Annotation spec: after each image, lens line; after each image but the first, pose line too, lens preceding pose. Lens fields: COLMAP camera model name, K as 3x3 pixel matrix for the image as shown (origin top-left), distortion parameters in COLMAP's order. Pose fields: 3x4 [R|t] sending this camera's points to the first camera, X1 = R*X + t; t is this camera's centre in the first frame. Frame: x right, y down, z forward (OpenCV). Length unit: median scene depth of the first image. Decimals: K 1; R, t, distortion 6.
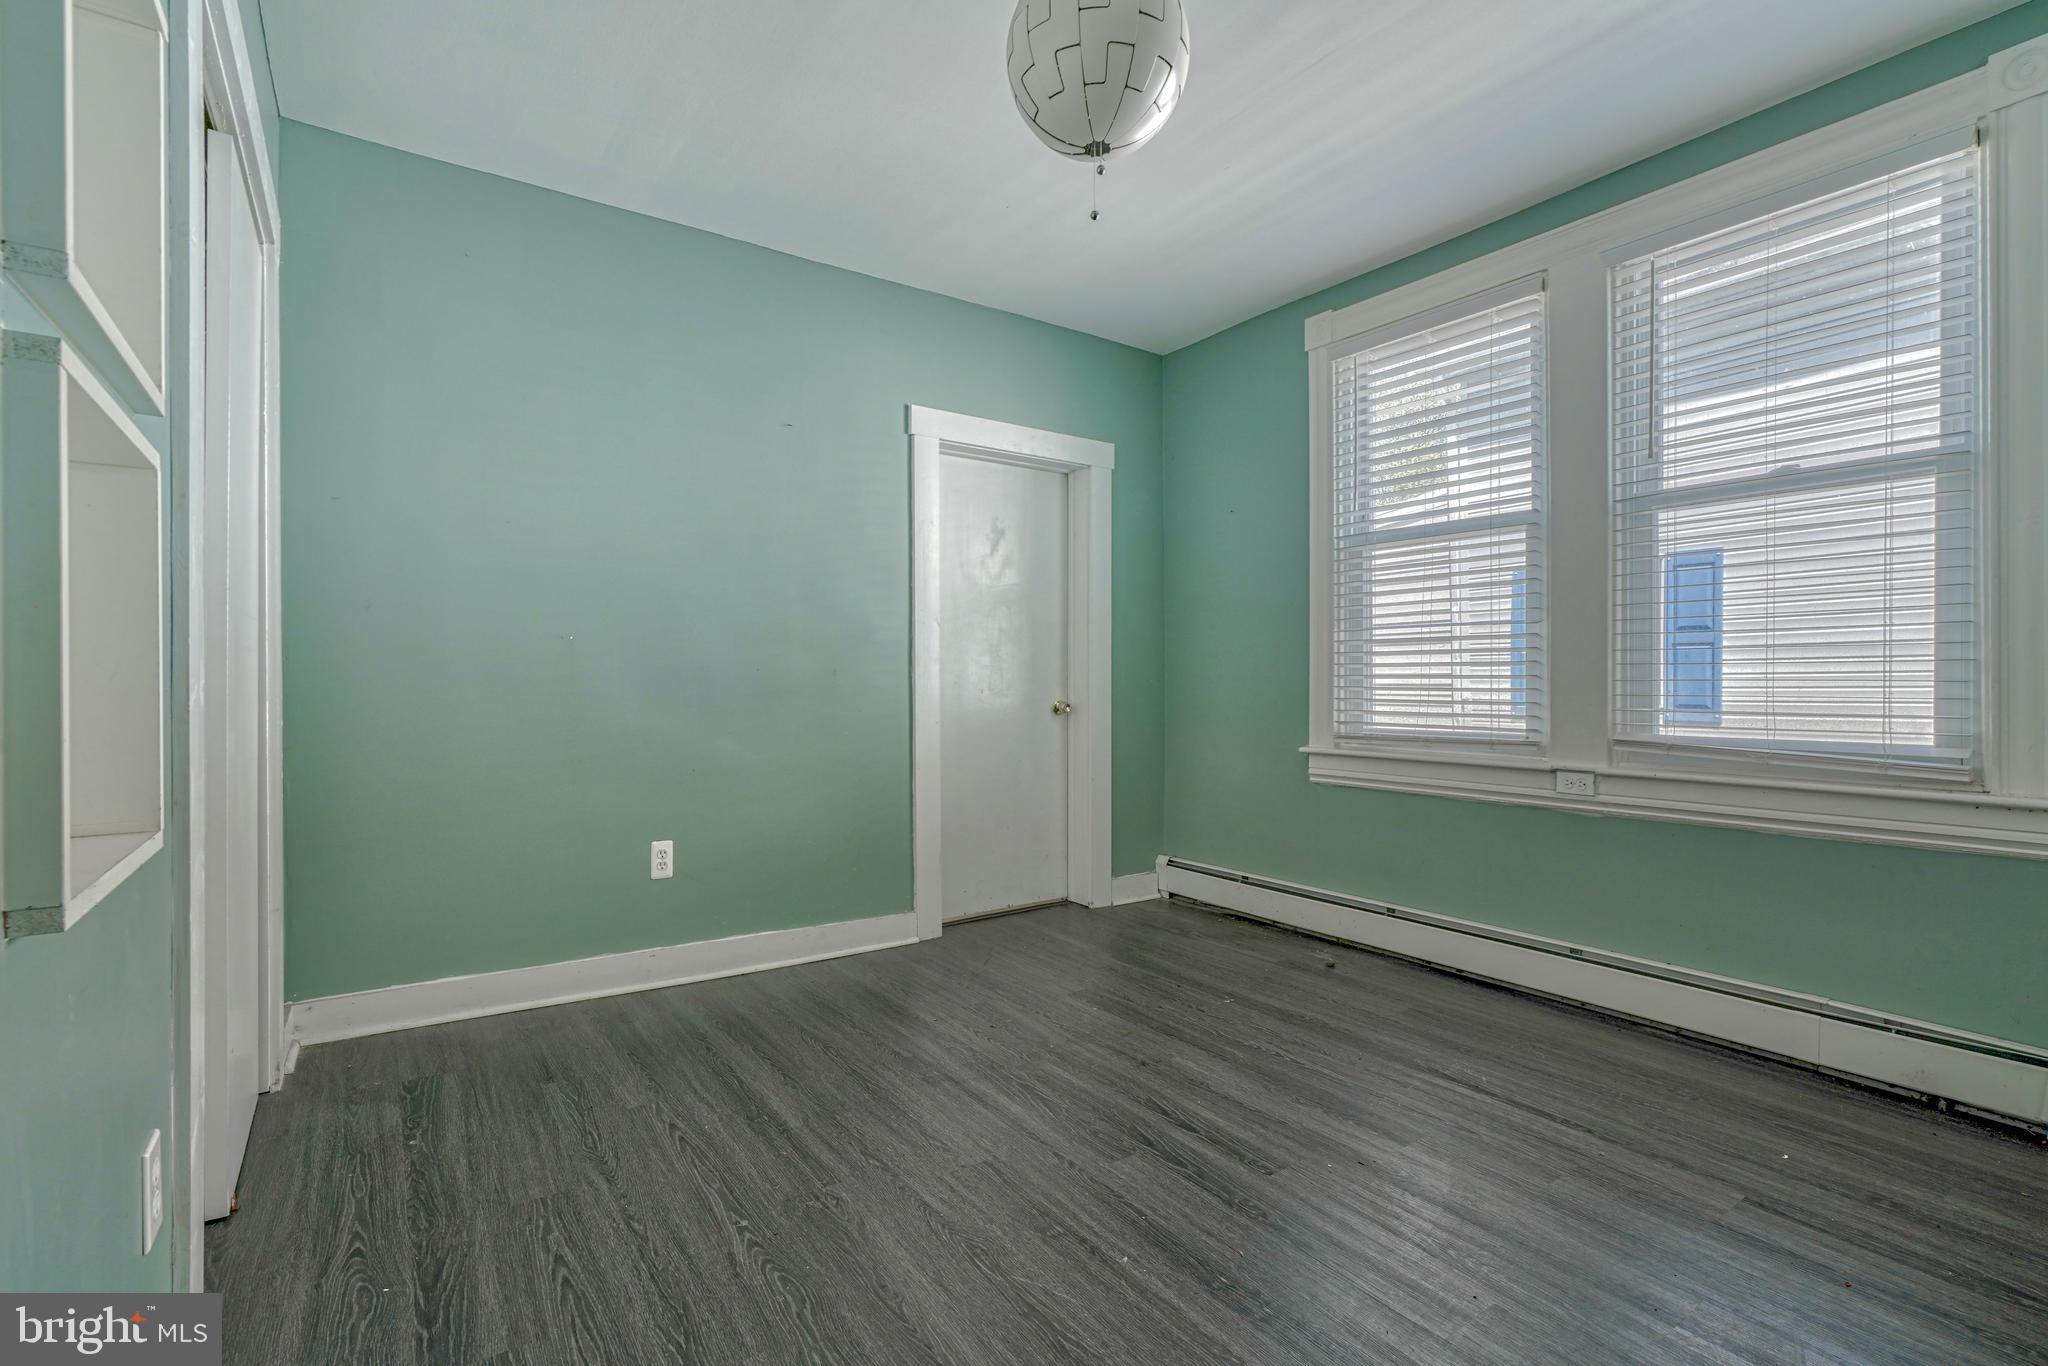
lens RADIAL K [[928.2, 0, 1032.5], [0, 928.2, 684.9], [0, 0, 1]] dist [-0.009180, 0.004511]
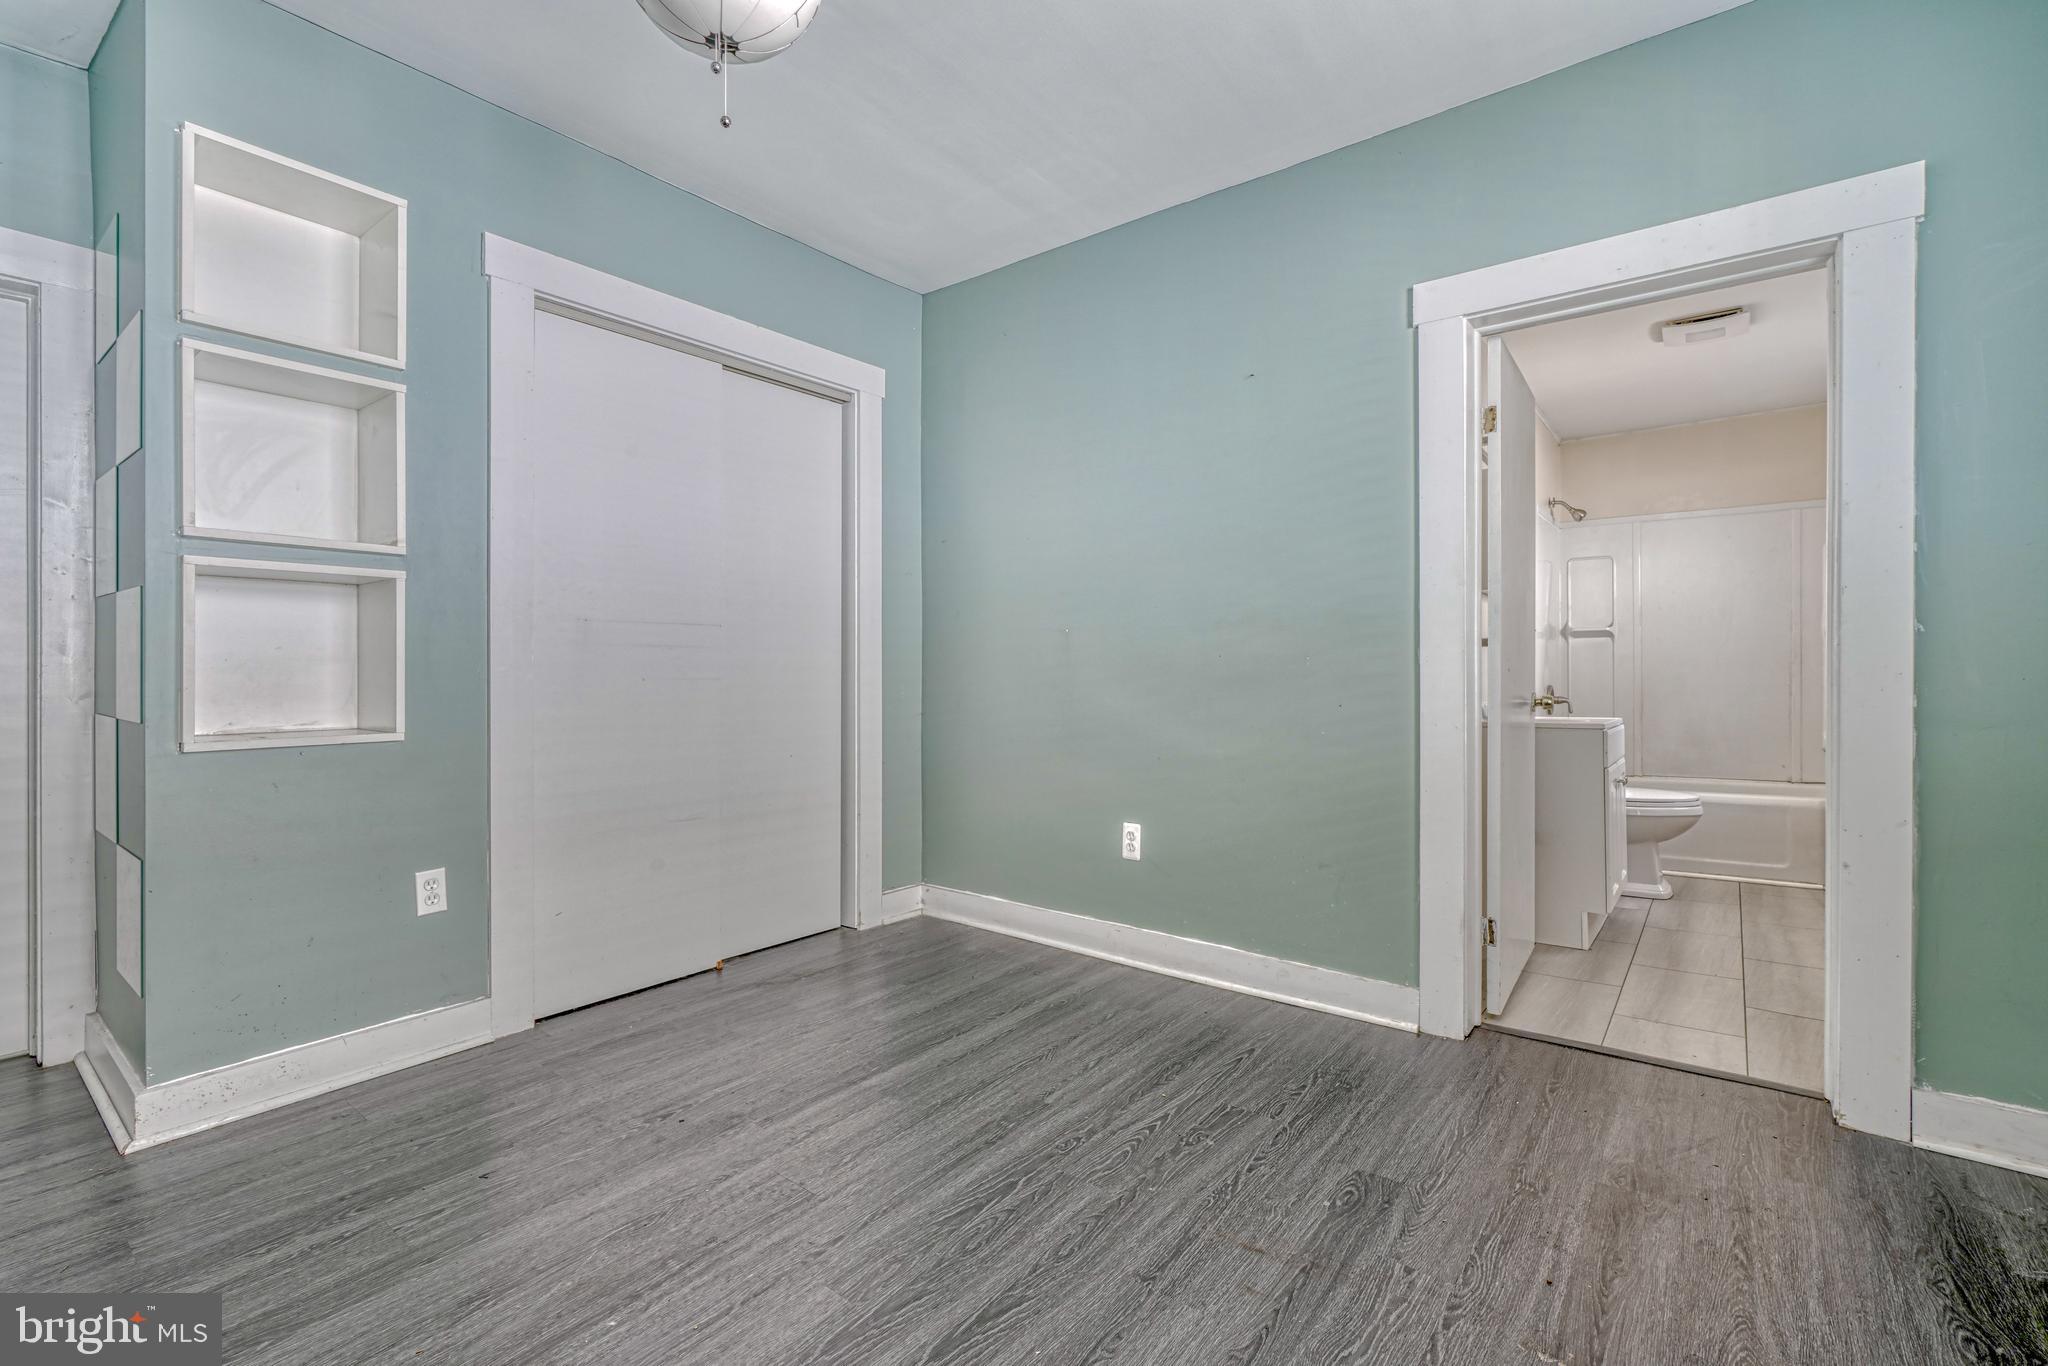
lens RADIAL K [[928.2, 0, 1026.7], [0, 928.2, 676.2], [0, 0, 1]] dist [-0.009180, 0.004511]
pose [[0.283715, 0.006863, -0.958884, 0.560824], [-0.001357, 0.999976, 0.006755, -0.002632], [0.958908, -0.000615, 0.283718, 0.598594]]
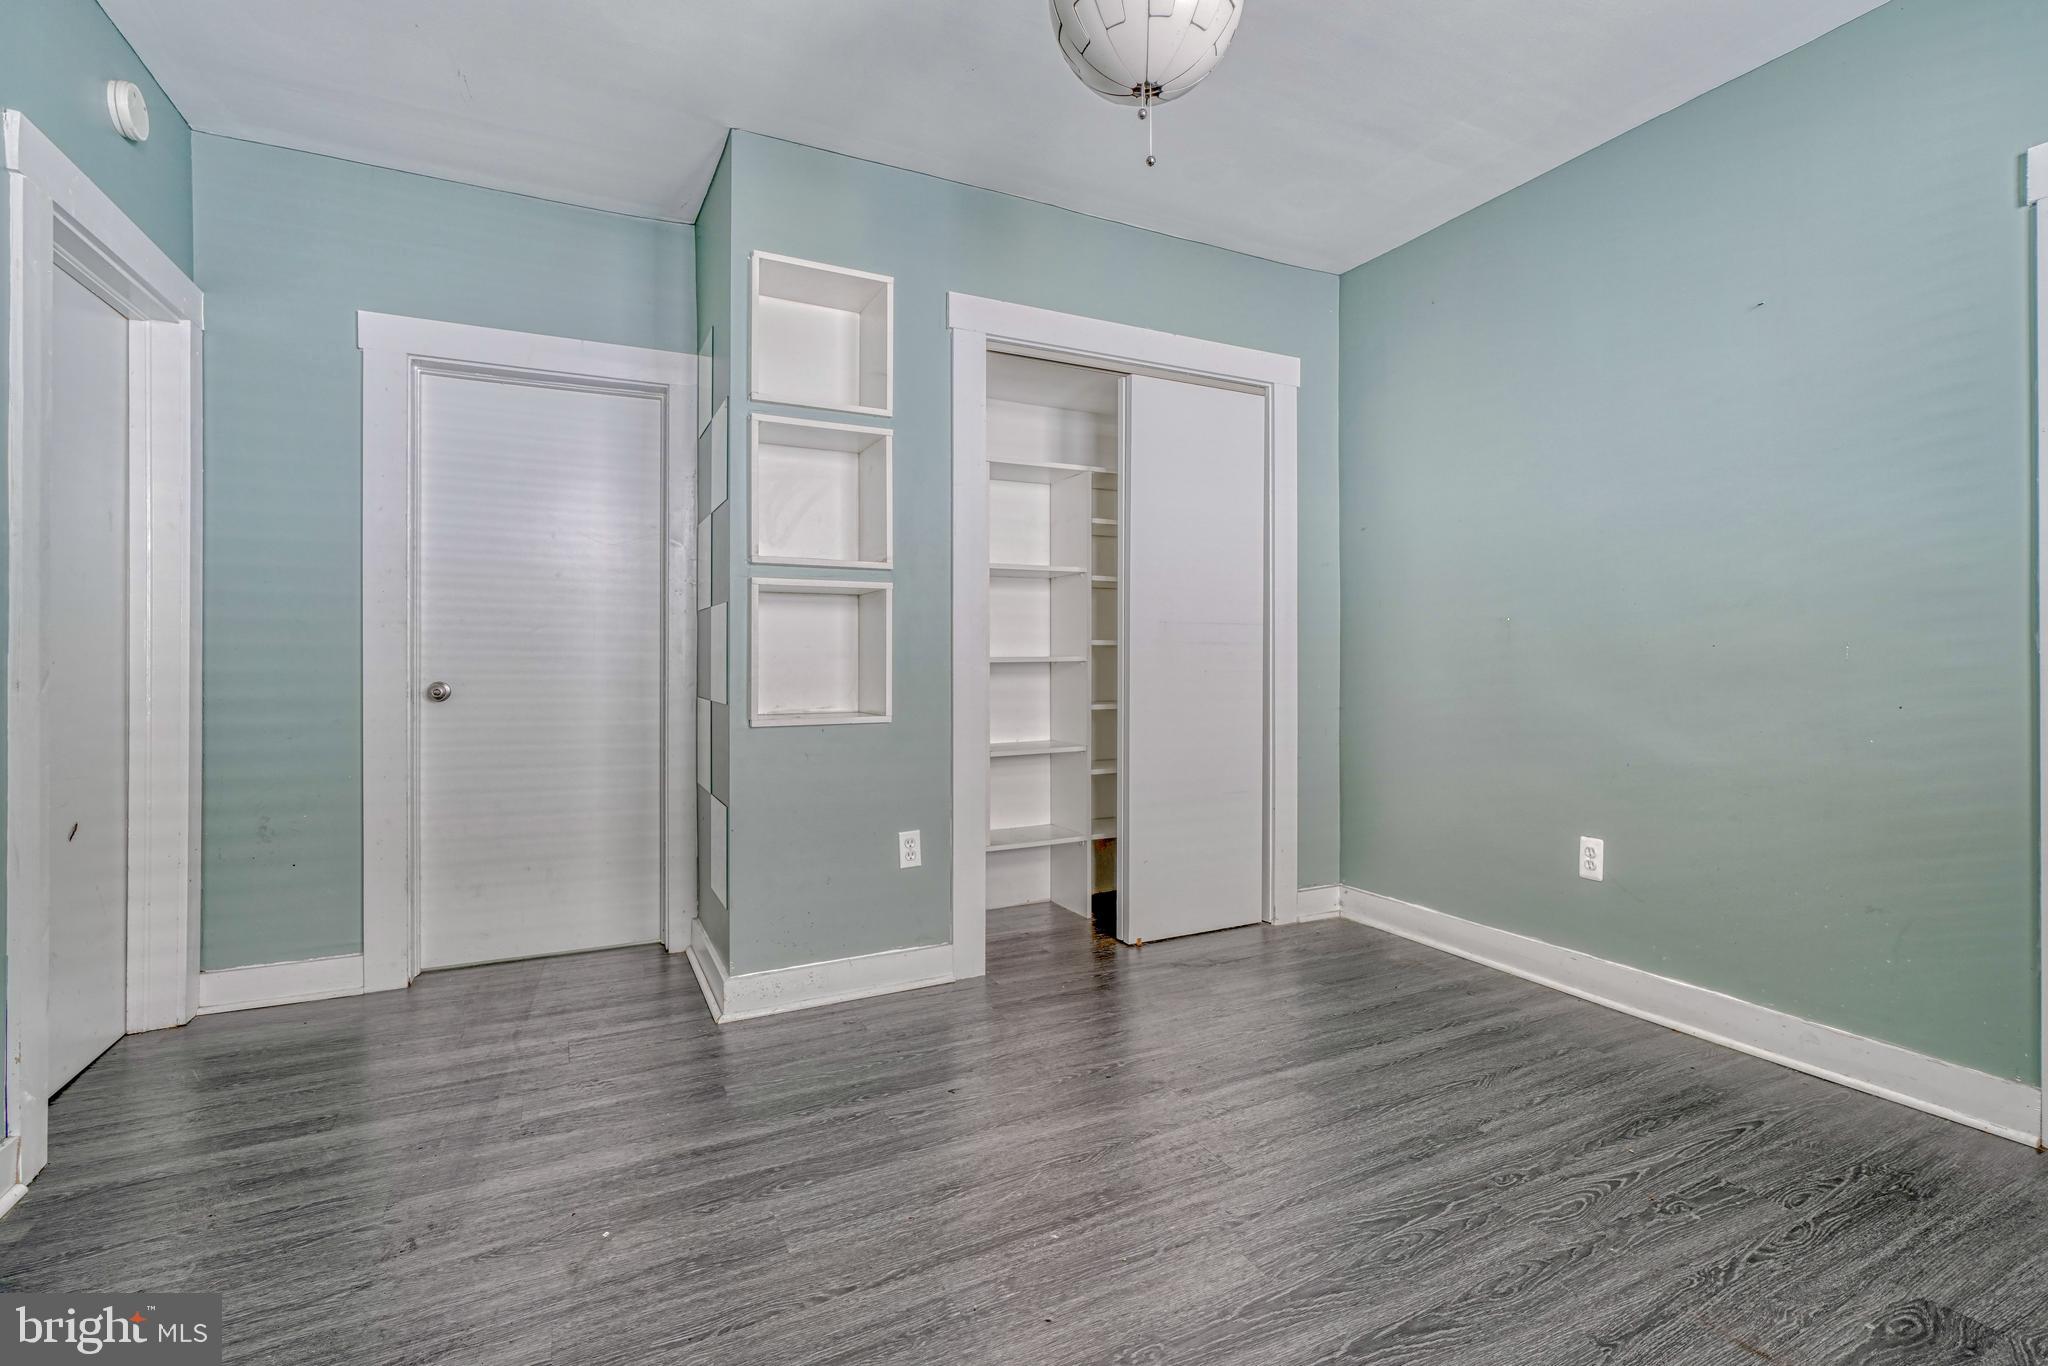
lens RADIAL K [[928.2, 0, 1017.7], [0, 928.2, 666.2], [0, 0, 1]] dist [-0.009180, 0.004511]
pose [[-0.158003, 0.003240, -0.987433, 0.584583], [0.000886, 0.999995, 0.003139, -0.002731], [0.987438, -0.000379, -0.158005, 0.593526]]
